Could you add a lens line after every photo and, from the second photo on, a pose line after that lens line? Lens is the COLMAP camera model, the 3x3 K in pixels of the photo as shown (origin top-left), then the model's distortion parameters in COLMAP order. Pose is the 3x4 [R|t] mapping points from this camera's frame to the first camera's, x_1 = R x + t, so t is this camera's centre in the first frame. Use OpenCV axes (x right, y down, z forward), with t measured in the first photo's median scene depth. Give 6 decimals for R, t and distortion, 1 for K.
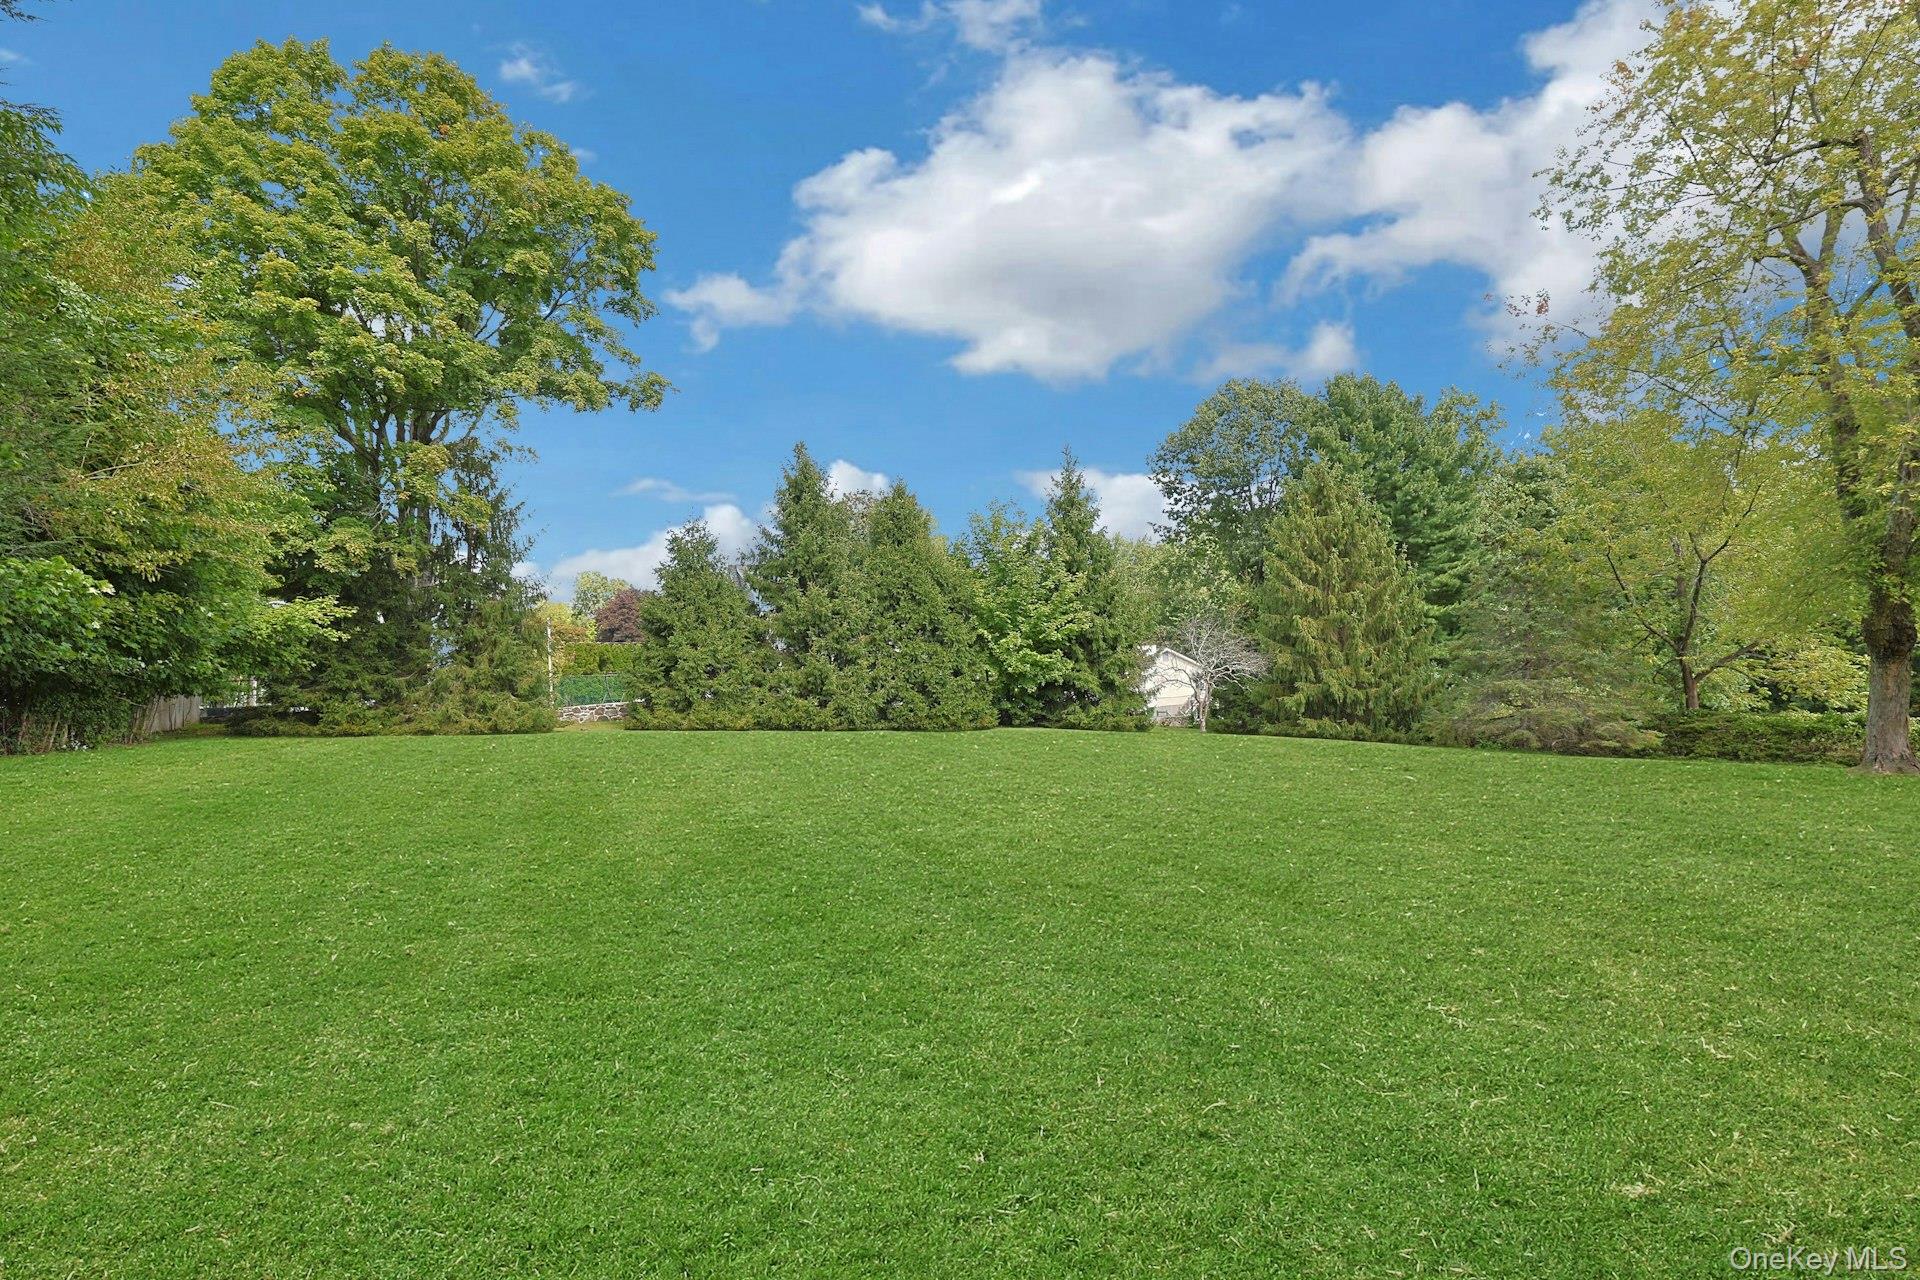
lens RADIAL K [[1254.9, 0, 960.0], [0, 1254.9, 640.0], [0, 0, 1]] dist [-0.001783, -0.001767]
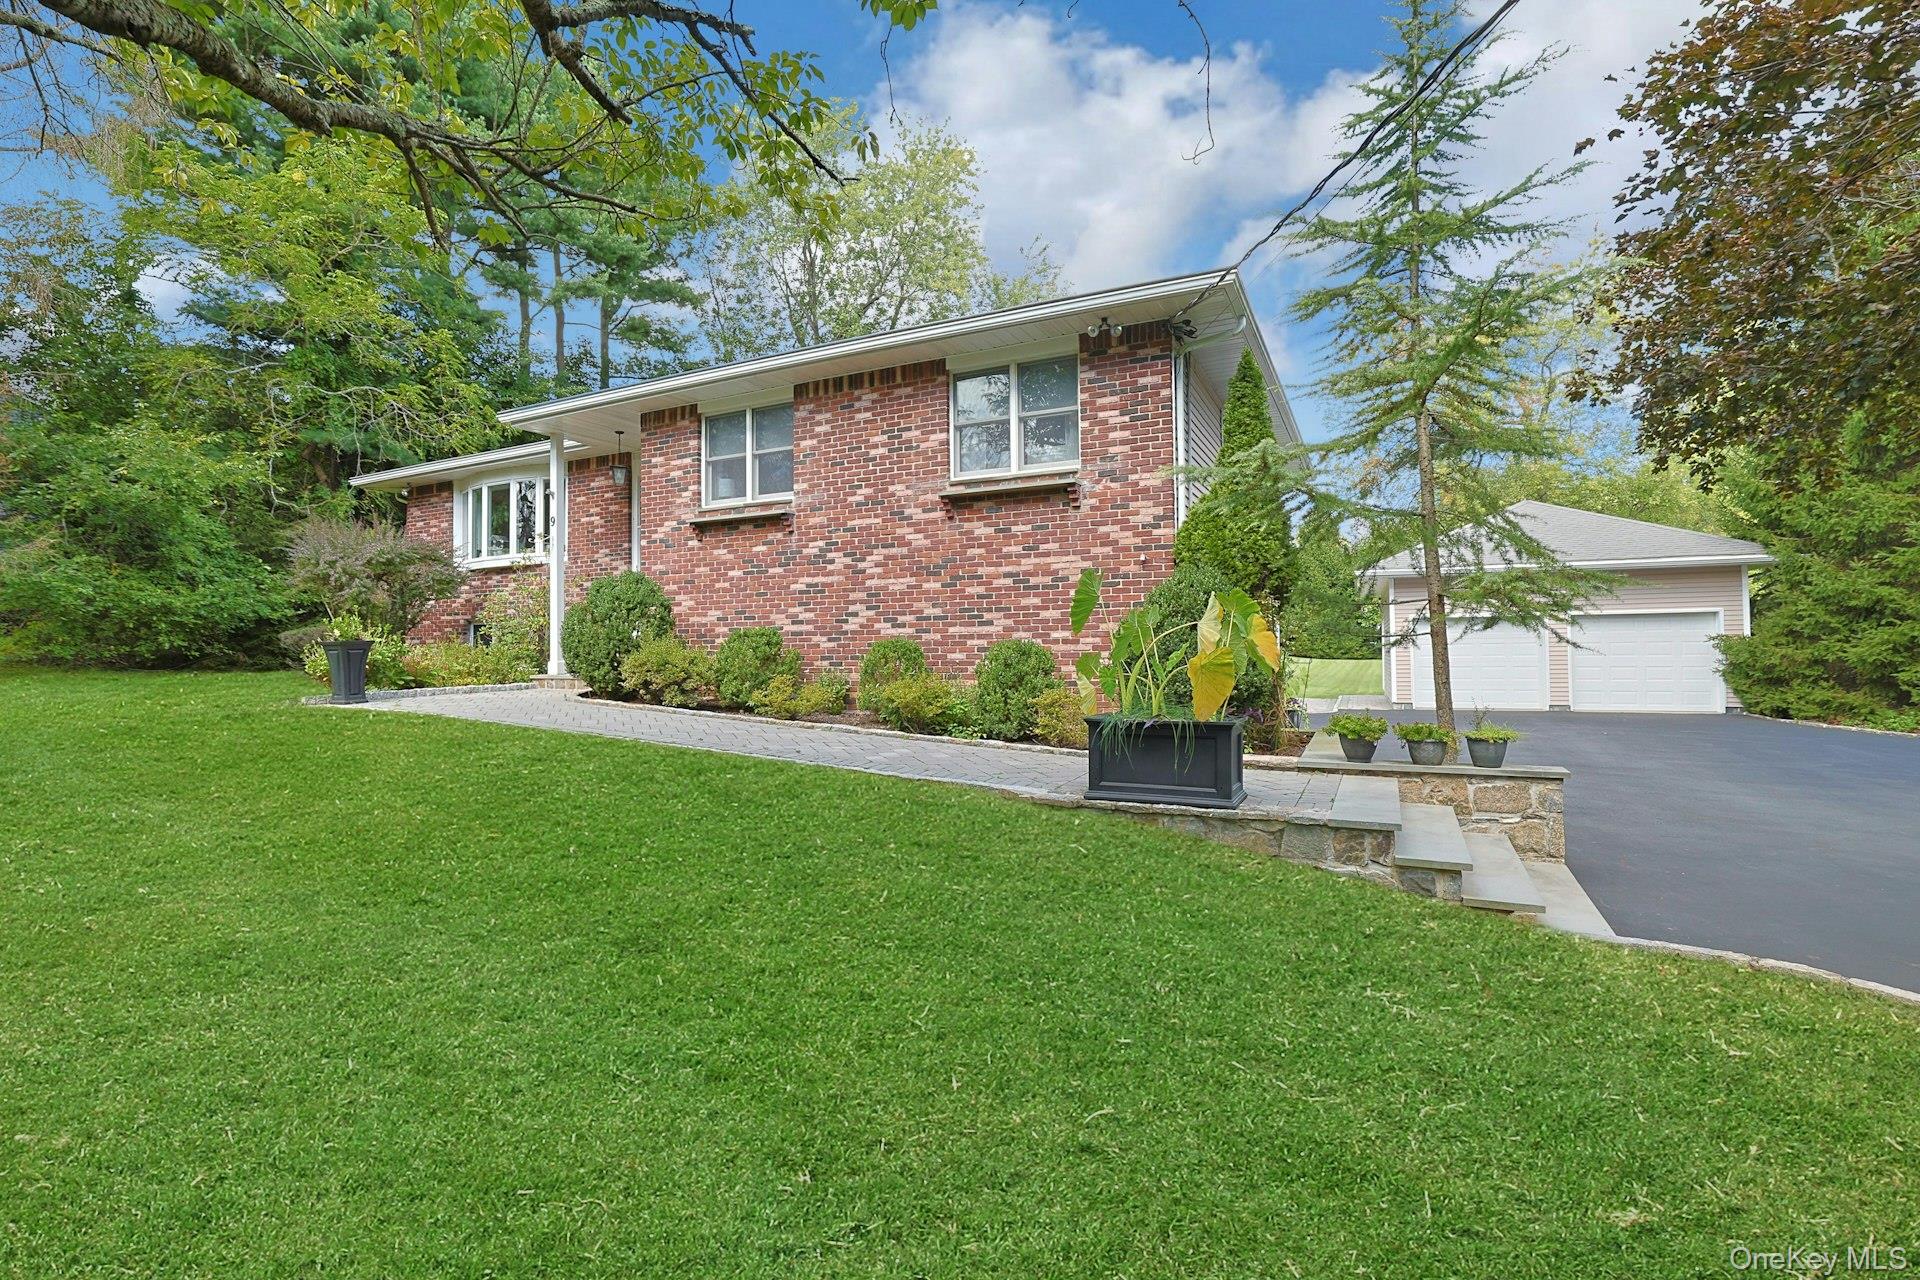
lens RADIAL K [[891.3, 0, 960.0], [0, 891.3, 640.0], [0, 0, 1]] dist [-0.000453, -0.000410]
pose [[0.998405, -0.005806, -0.056151, 0.149651], [0.006893, 0.999792, 0.019183, 0.052878], [0.056028, -0.019539, 0.998238, 0.431142]]
